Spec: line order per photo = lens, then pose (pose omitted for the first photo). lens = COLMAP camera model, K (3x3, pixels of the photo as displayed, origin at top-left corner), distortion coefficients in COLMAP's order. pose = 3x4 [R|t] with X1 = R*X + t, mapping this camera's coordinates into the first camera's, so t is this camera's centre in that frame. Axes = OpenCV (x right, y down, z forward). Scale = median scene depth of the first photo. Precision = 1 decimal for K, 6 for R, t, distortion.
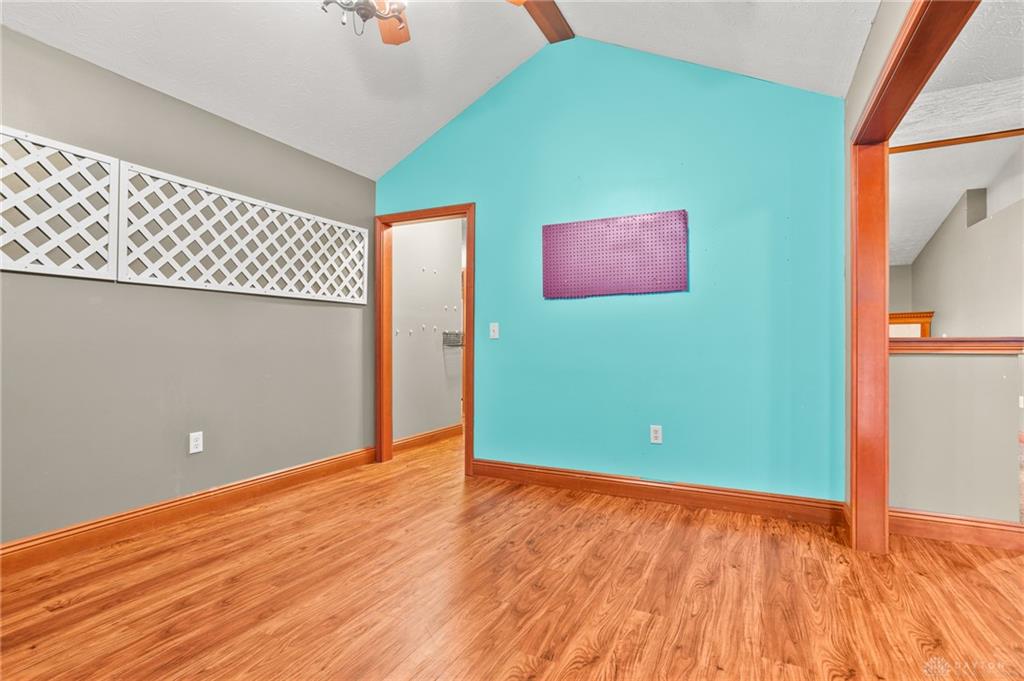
lens RADIAL K [[506.6, 0, 526.8], [0, 506.6, 332.9], [0, 0, 1]] dist [-0.024613, 0.018187]
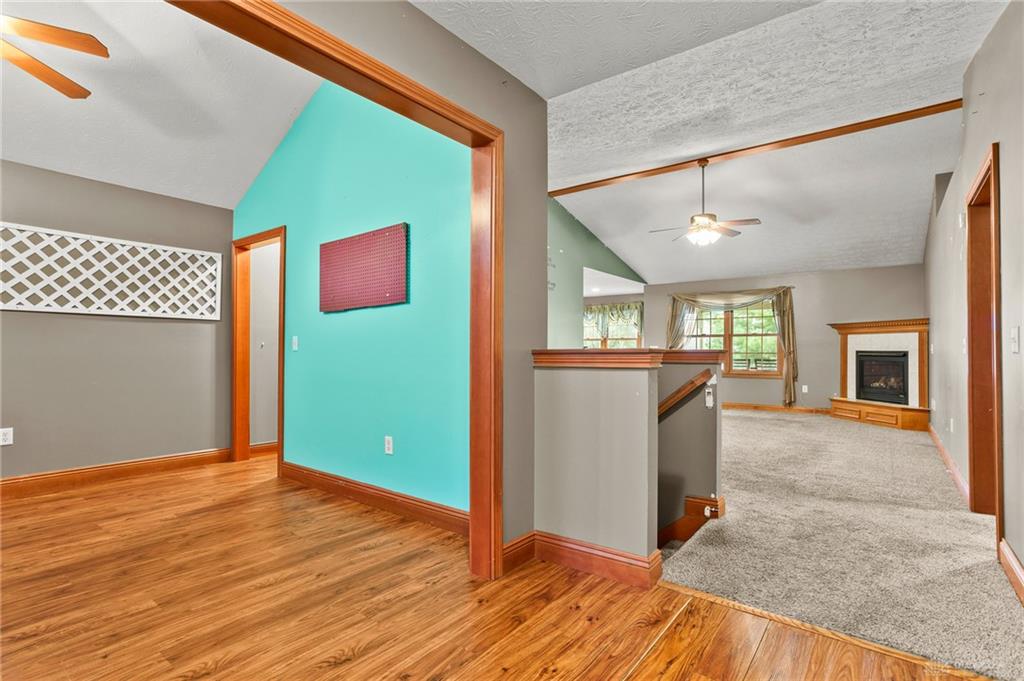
lens RADIAL K [[501.5, 0, 489.8], [0, 501.5, 343.8], [0, 0, 1]] dist [-0.020508, 0.013992]
pose [[0.977171, -0.003484, -0.212427, 0.735787], [0.003000, 0.999992, -0.002598, 0.000504], [0.212435, 0.001901, 0.977173, 0.066112]]
